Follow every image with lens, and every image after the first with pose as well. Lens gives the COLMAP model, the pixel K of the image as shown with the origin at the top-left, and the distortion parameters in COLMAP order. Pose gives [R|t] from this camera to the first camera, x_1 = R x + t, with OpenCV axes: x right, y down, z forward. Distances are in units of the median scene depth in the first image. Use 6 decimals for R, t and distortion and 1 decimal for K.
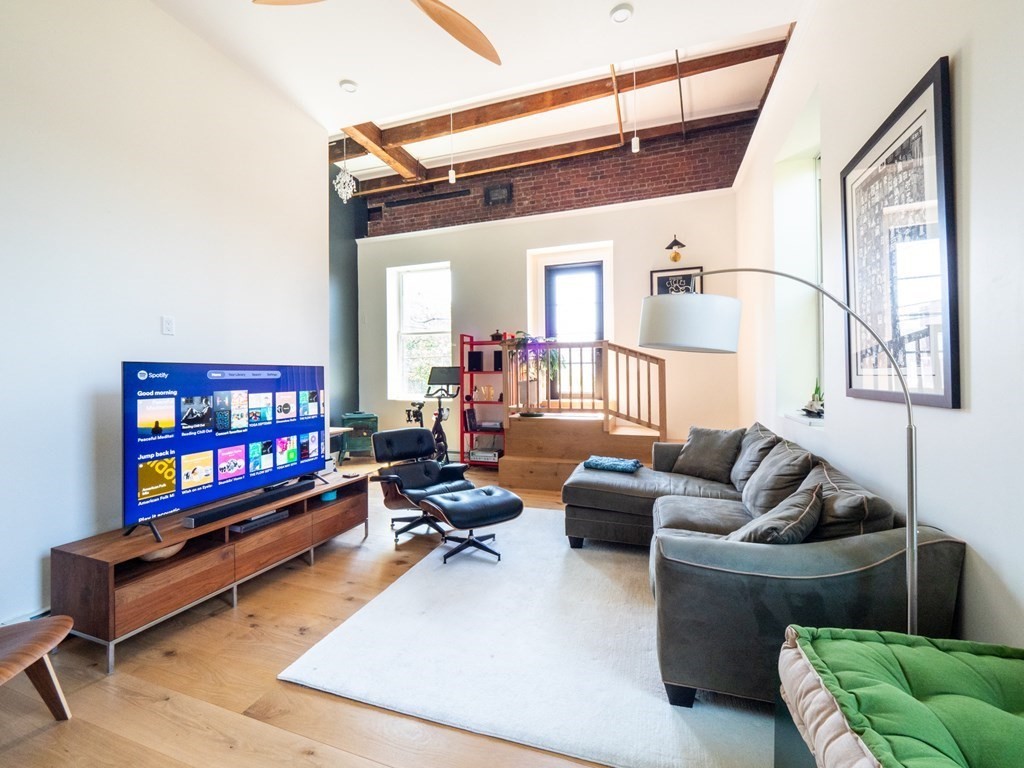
lens RADIAL K [[439.8, 0, 508.6], [0, 439.8, 375.2], [0, 0, 1]] dist [-0.002124, 0.000264]
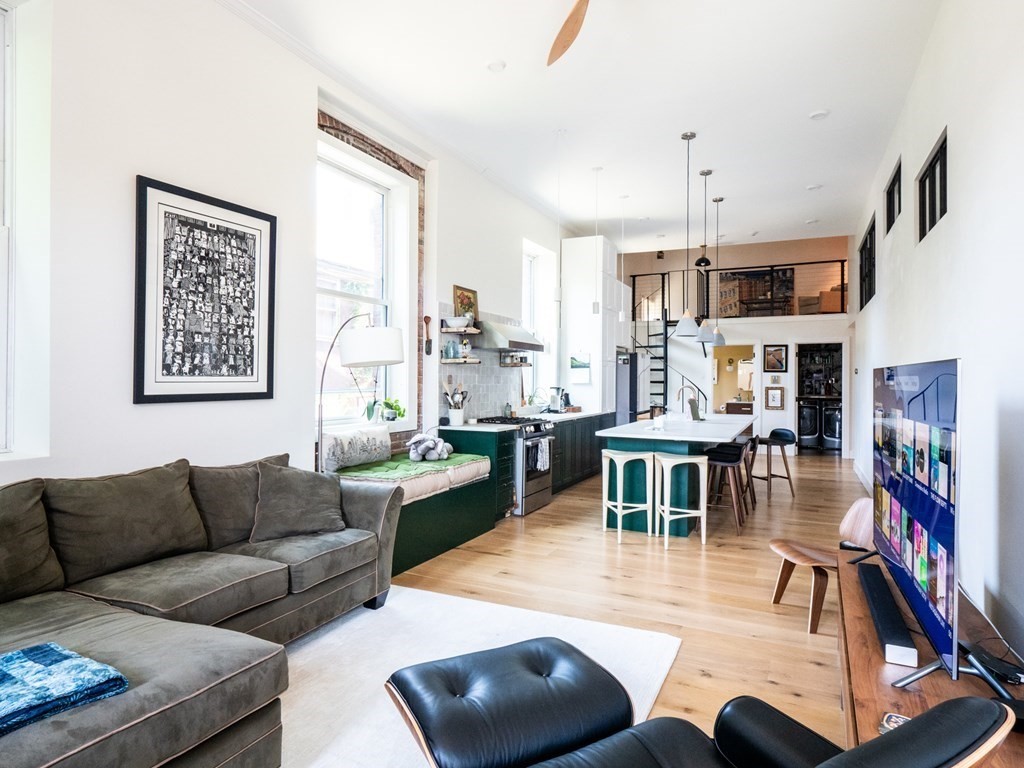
lens RADIAL K [[598.2, 0, 506.8], [0, 598.2, 373.1], [0, 0, 1]] dist [-0.000836, 0.000026]
pose [[-0.991025, 0.001944, 0.133664, -0.104093], [0.000552, 0.999945, -0.010453, -0.001604], [-0.133677, -0.010285, -0.990972, 0.978804]]
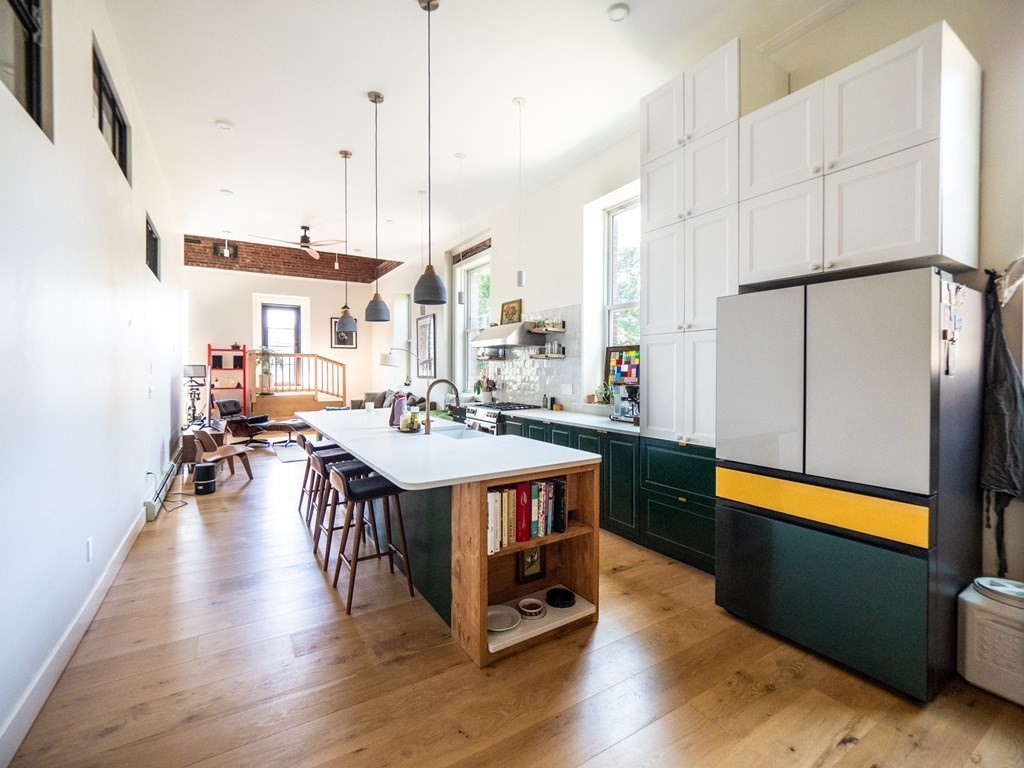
lens RADIAL K [[439.8, 0, 508.6], [0, 439.8, 375.2], [0, 0, 1]] dist [-0.002124, 0.000264]
pose [[0.627781, 0.002171, 0.778387, -0.752155], [-0.006315, 0.999977, 0.002304, 0.005606], [-0.778364, -0.006362, 0.627781, -0.890068]]
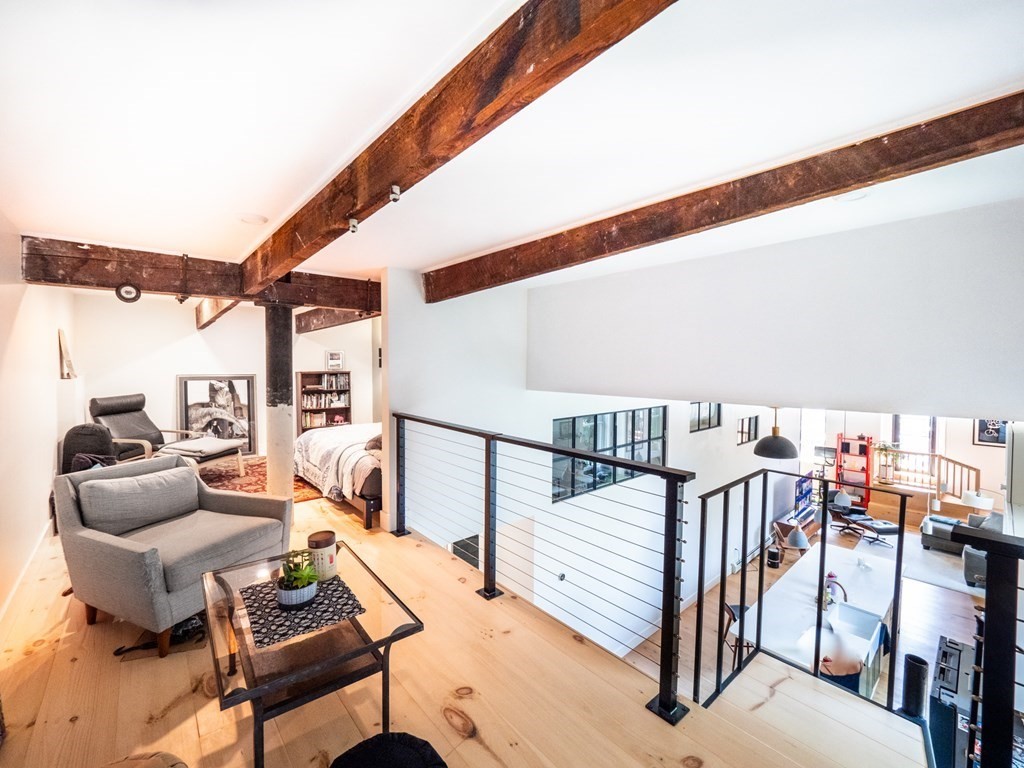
lens RADIAL K [[434.0, 0, 506.4], [0, 434.0, 379.5], [0, 0, 1]] dist [-0.011615, 0.000074]
pose [[0.862934, 0.029556, -0.504451, -0.495459], [-0.008037, 0.998964, 0.044782, -0.479613], [0.505253, -0.034589, 0.862278, -1.624911]]
